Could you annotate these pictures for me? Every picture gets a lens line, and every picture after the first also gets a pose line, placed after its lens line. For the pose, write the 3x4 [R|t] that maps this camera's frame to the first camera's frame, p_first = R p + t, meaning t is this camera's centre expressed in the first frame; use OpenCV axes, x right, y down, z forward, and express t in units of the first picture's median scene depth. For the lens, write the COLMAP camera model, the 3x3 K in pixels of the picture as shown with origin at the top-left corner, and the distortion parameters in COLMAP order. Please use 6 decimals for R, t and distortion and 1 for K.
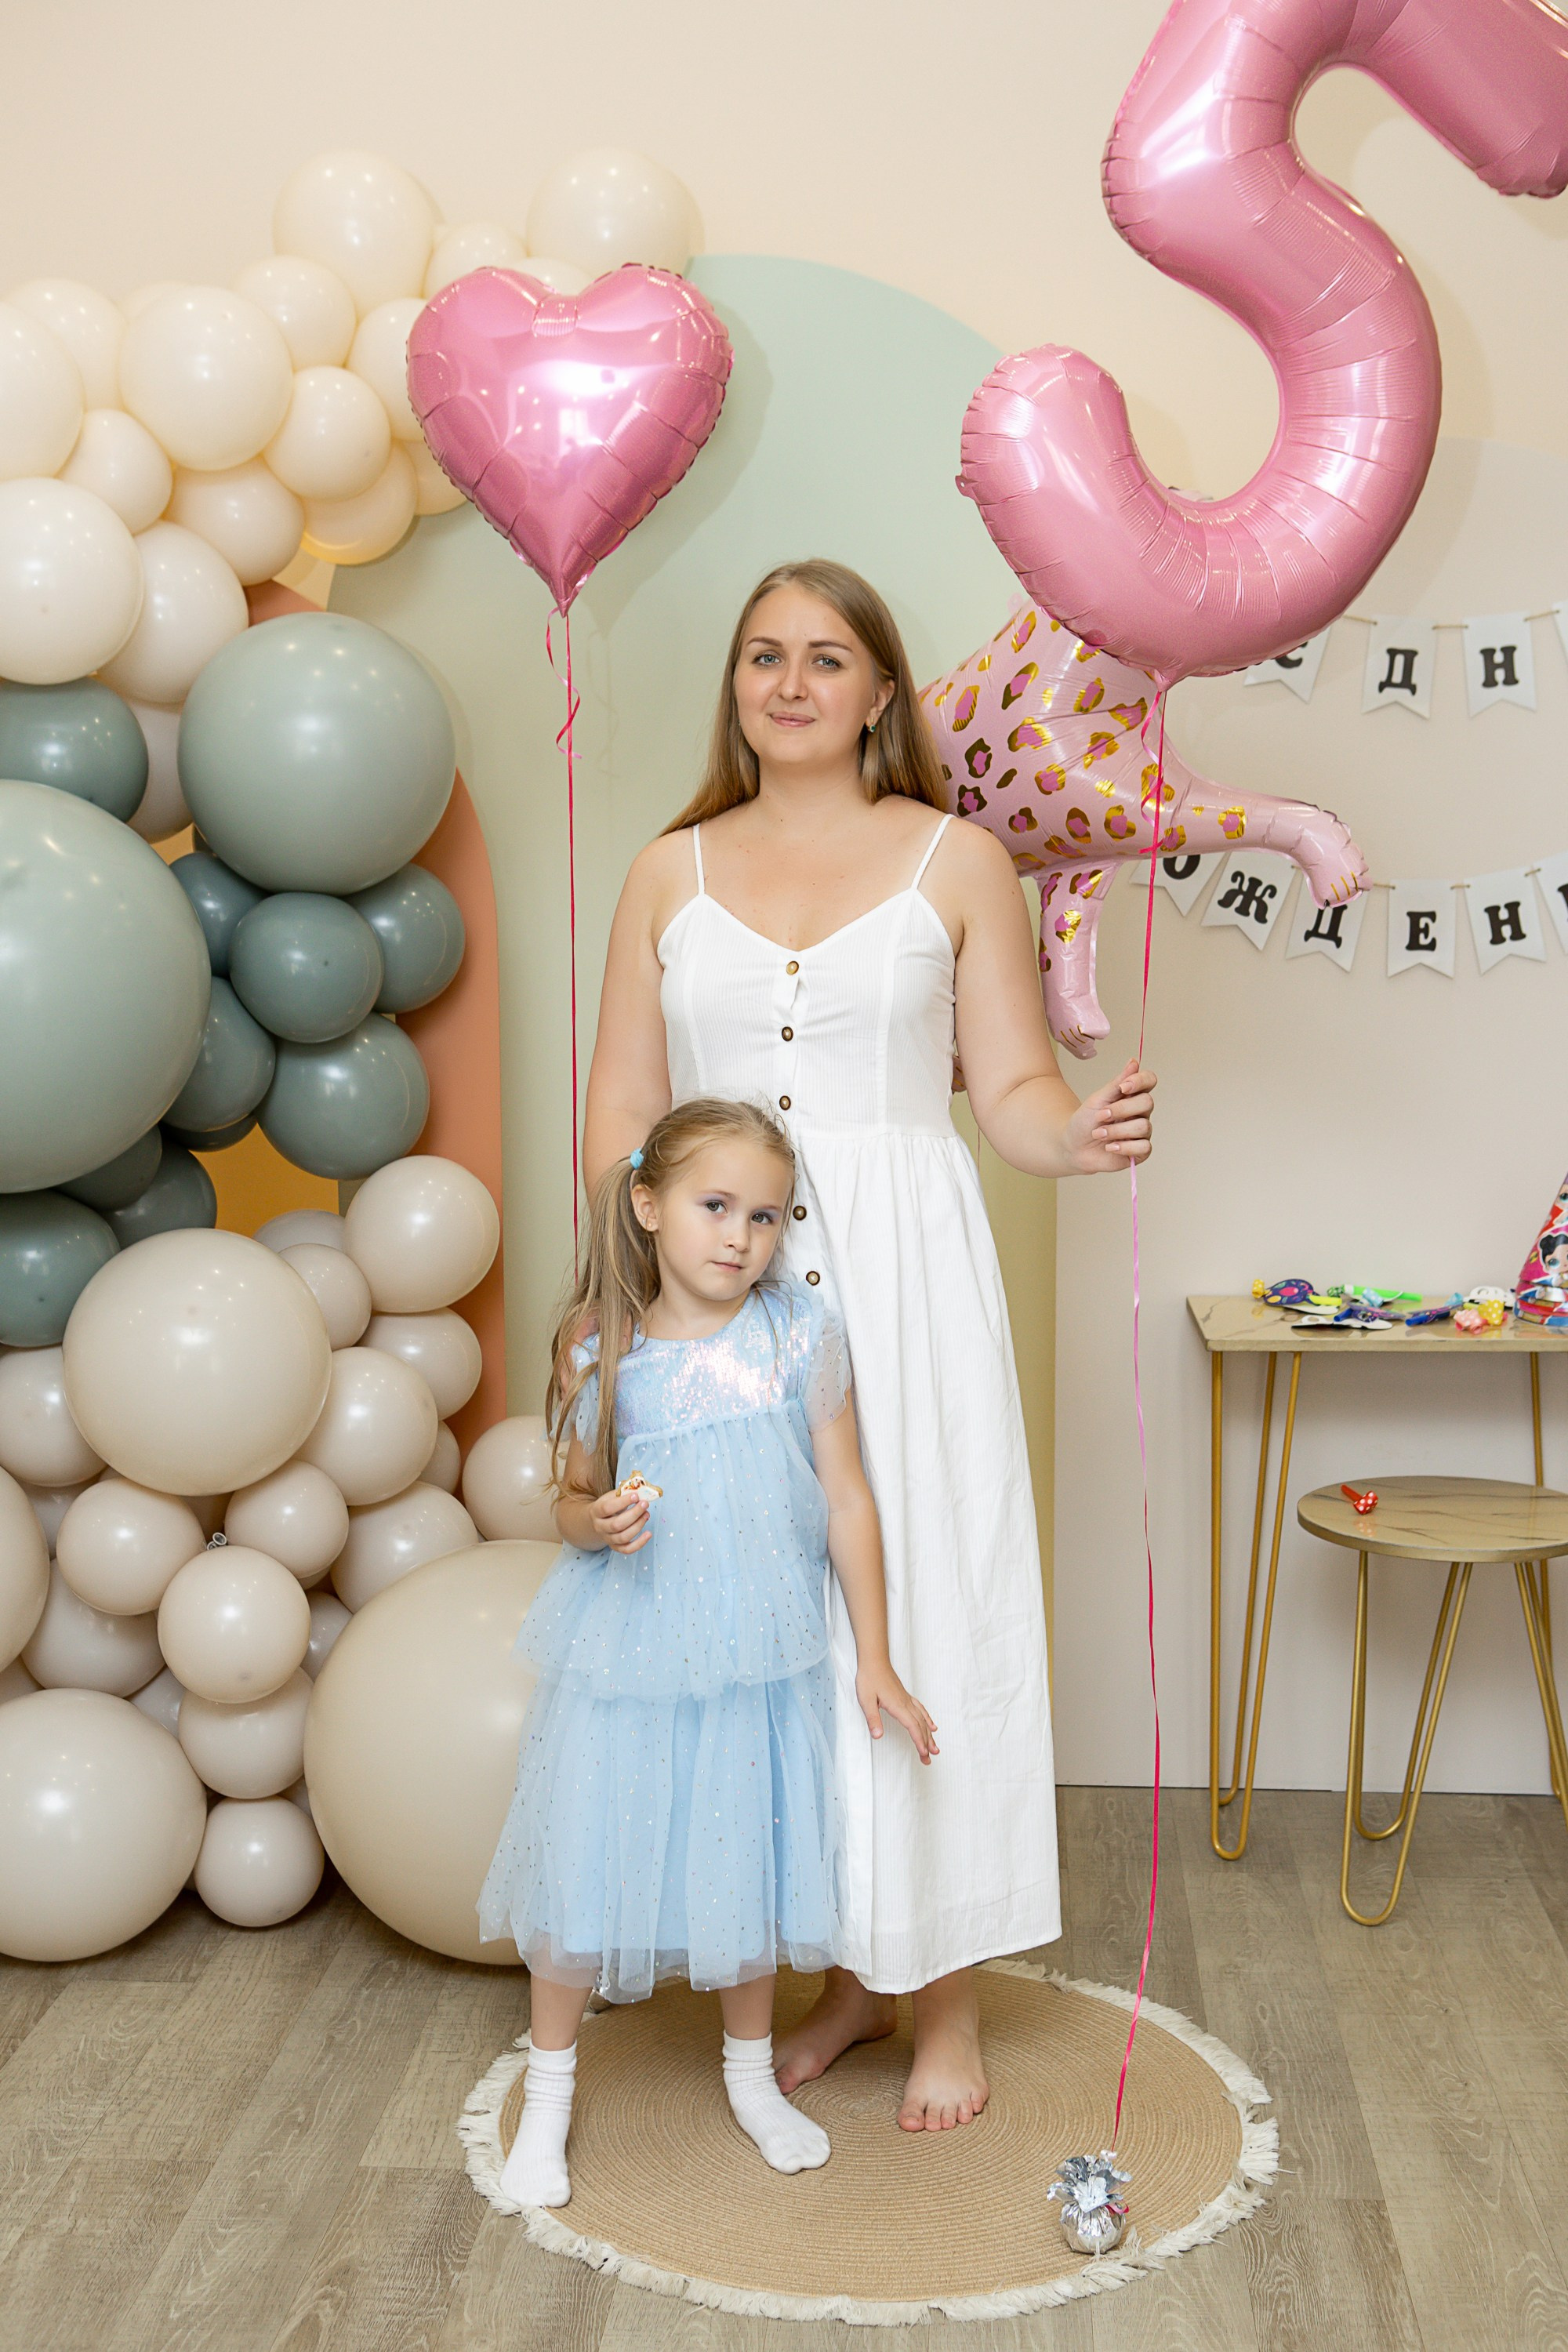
lens RADIAL K [[2969.7, 0, 775.1], [0, 2969.7, 1151.2], [0, 0, 1]] dist [0.020432, 0.061424]
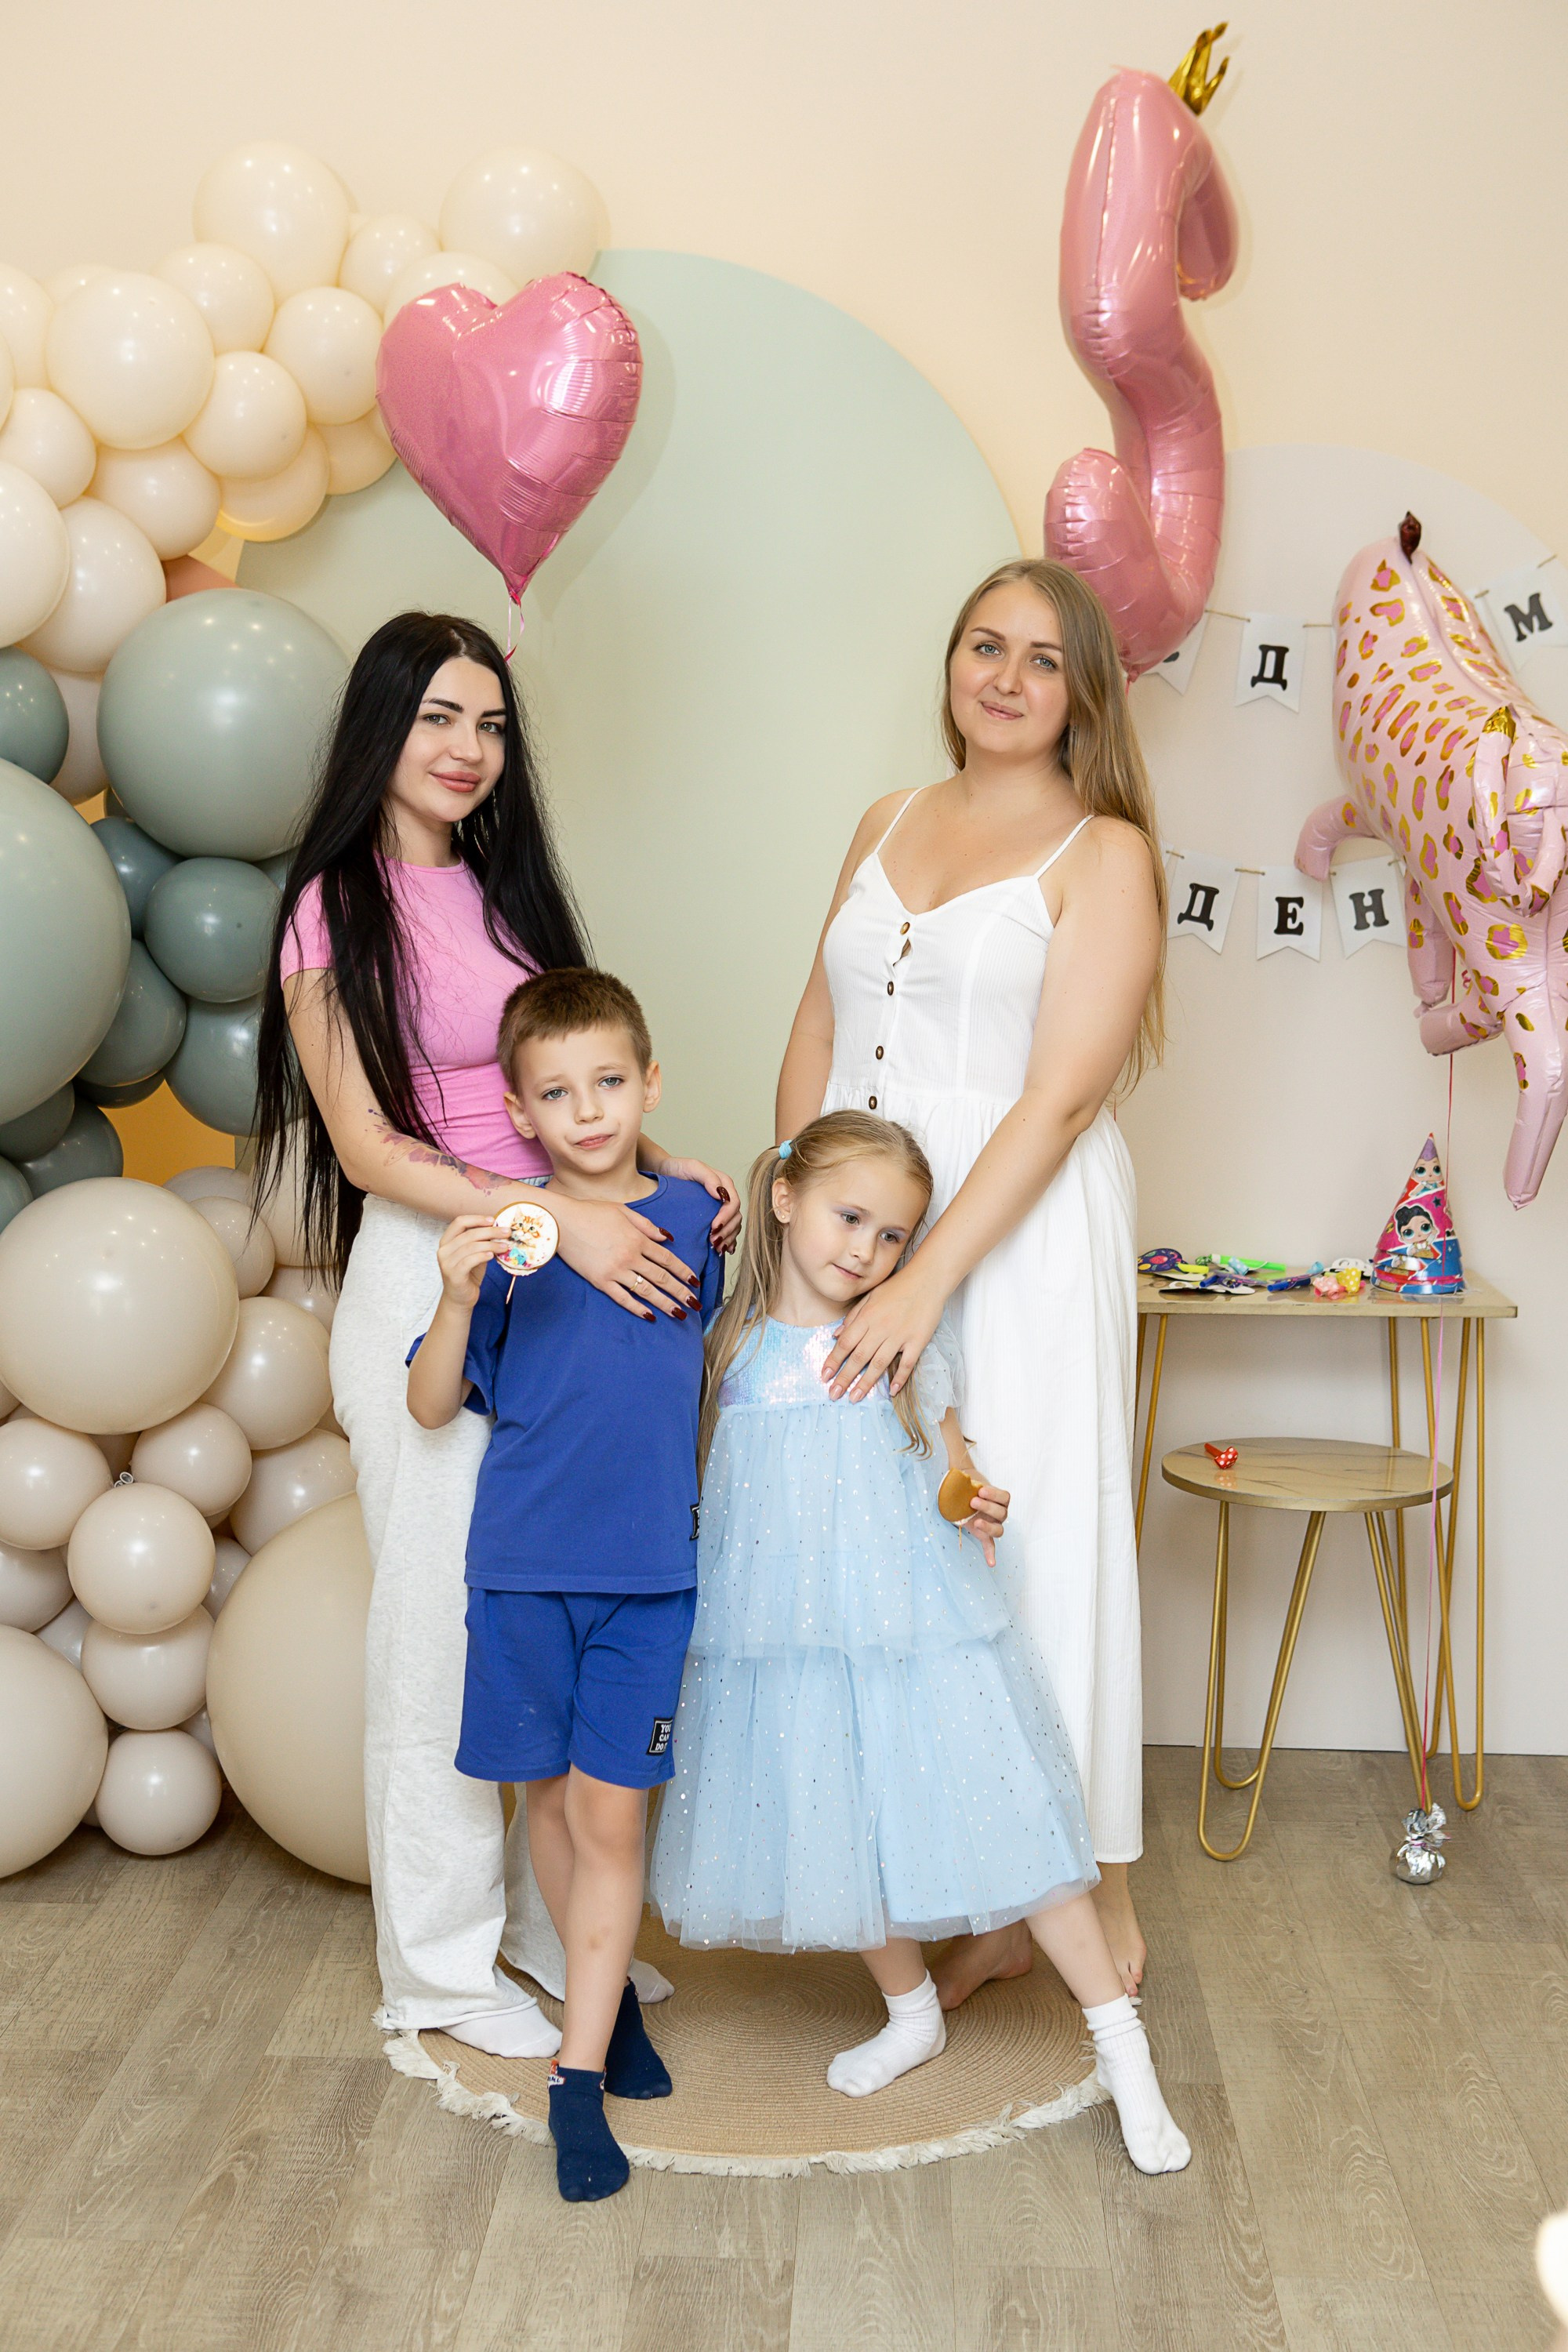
lens RADIAL K [[3175.5, 0, 779.9], [0, 3175.5, 1111.9], [0, 0, 1]] dist [0.056728, 0.014716]
pose [[0.999037, 0.015108, 0.041198, -0.006856], [-0.014475, 0.999773, -0.015604, 0.016392], [-0.041424, 0.014993, 0.999029, -0.118402]]
